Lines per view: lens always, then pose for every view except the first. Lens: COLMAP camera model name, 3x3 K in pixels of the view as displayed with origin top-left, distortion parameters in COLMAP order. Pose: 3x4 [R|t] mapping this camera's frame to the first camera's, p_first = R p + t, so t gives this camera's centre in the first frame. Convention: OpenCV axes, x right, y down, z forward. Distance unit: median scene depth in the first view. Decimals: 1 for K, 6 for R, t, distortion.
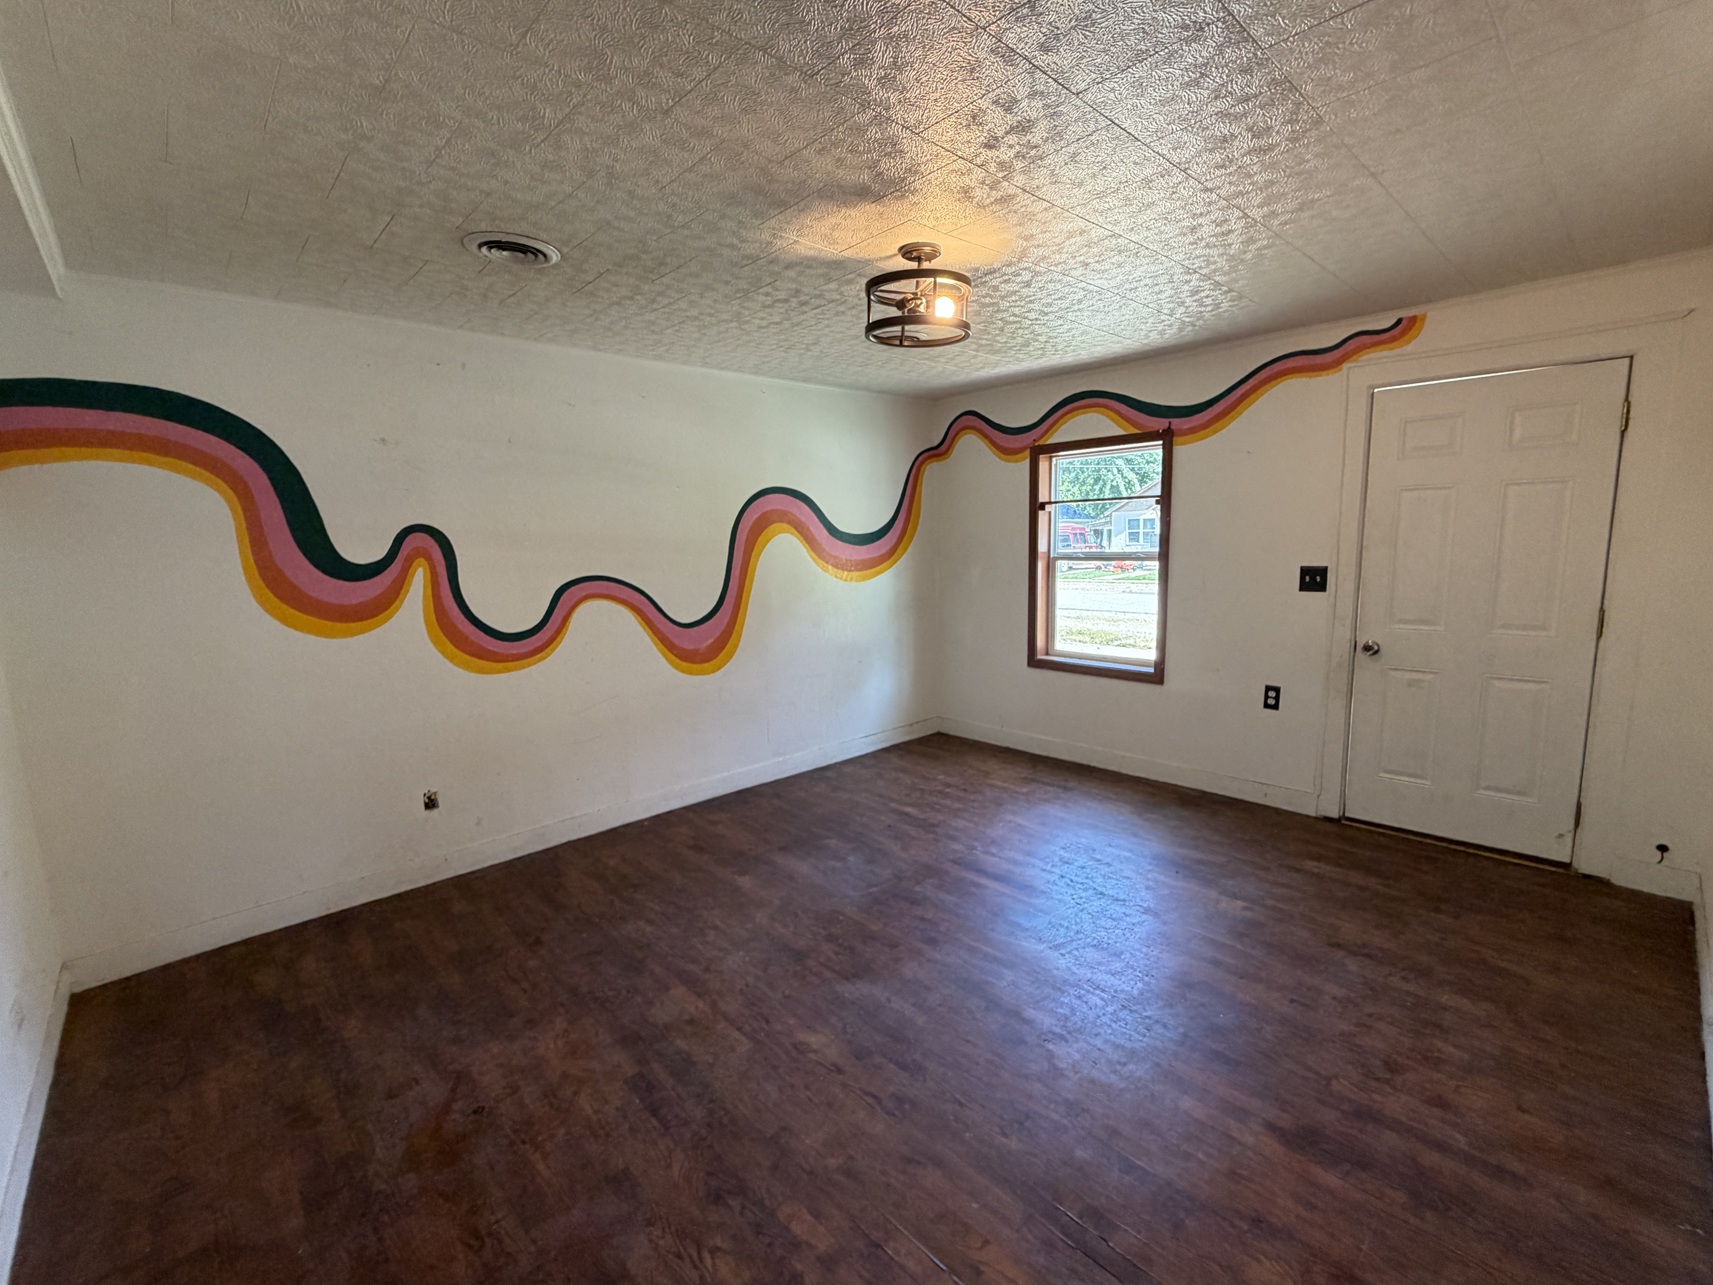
lens RADIAL K [[758.6, 0, 865.1], [0, 758.6, 640.3], [0, 0, 1]] dist [0.001301, 0.000829]
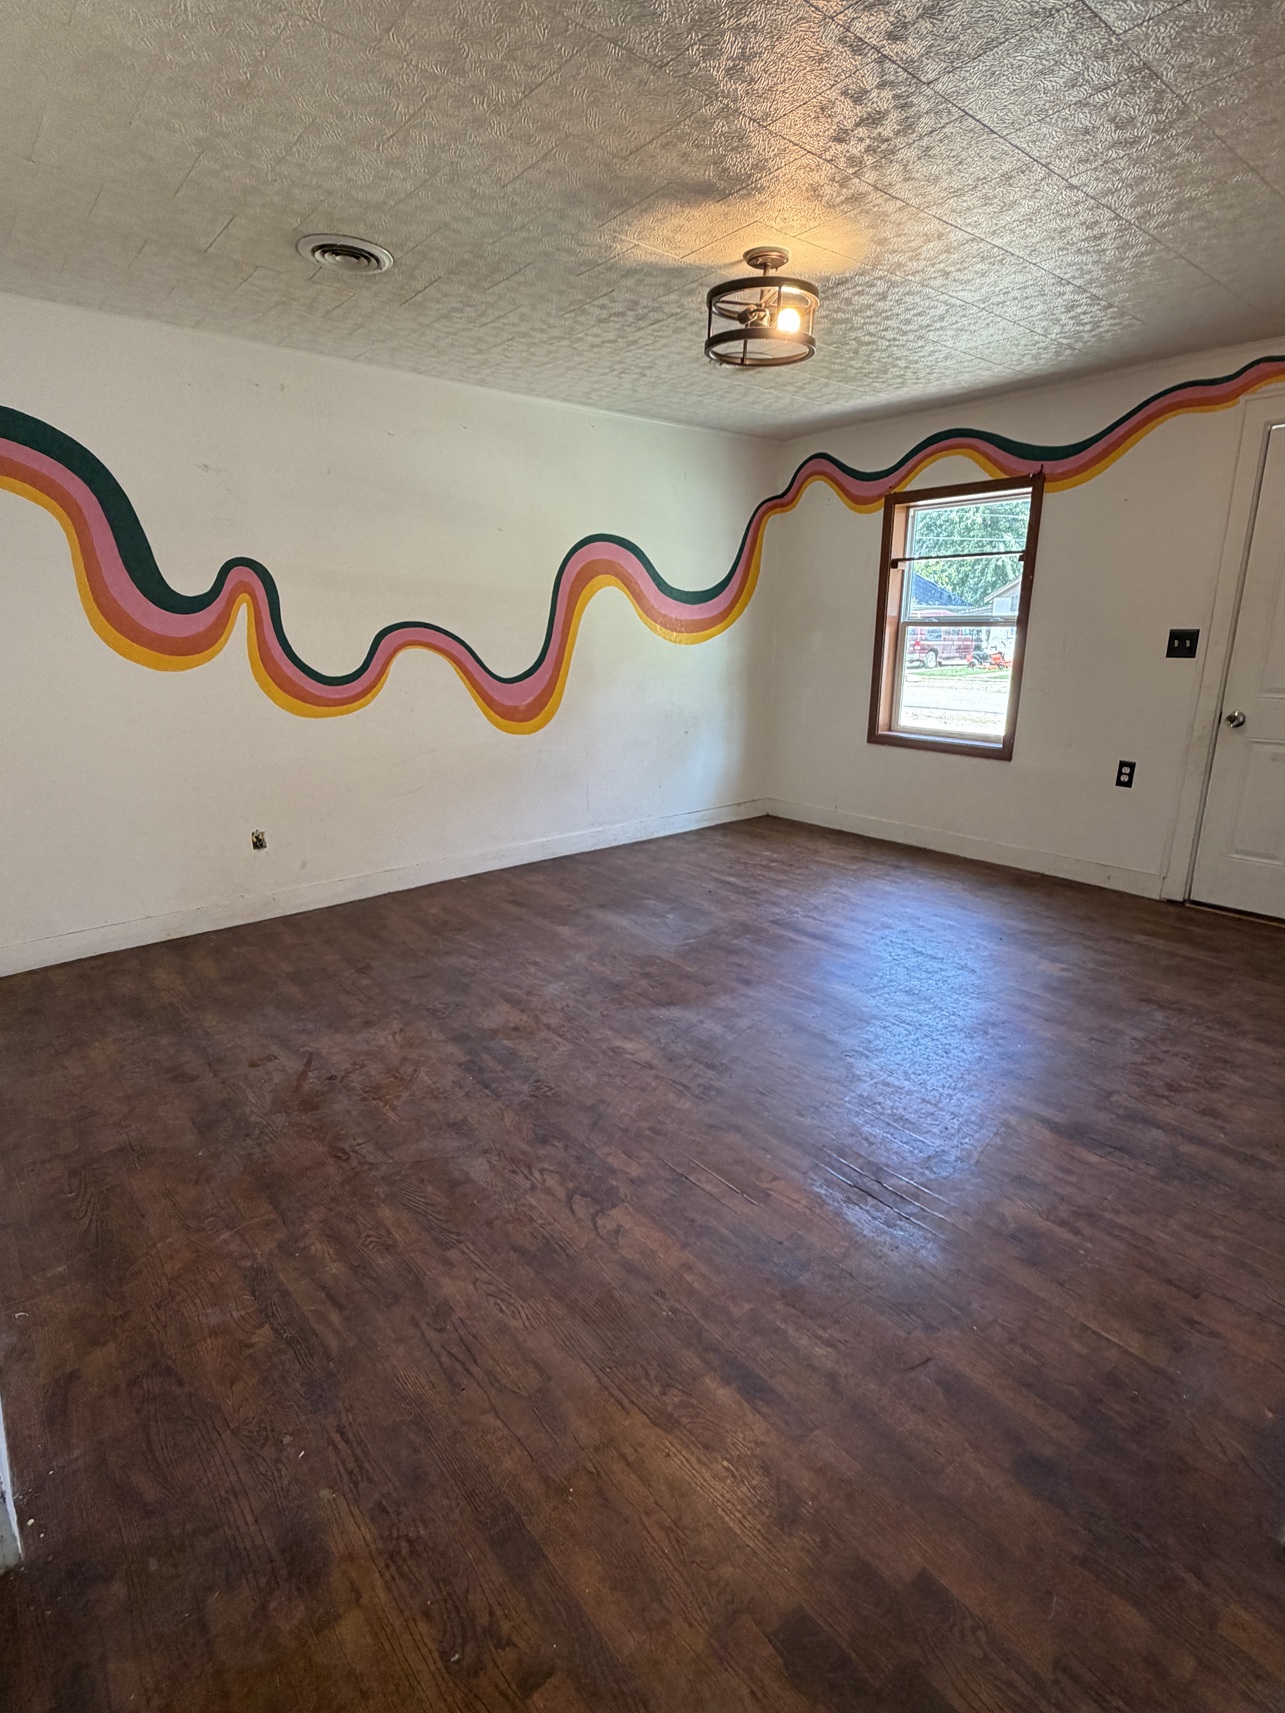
lens RADIAL K [[872.0, 0, 642.5], [0, 872.0, 856.5], [0, 0, 1]] dist [-0.000006, -0.000001]
pose [[0.997785, 0.039337, -0.053641, 0.006065], [-0.032442, 0.991772, 0.123835, 0.100461], [0.058071, -0.121820, 0.990852, -0.179983]]
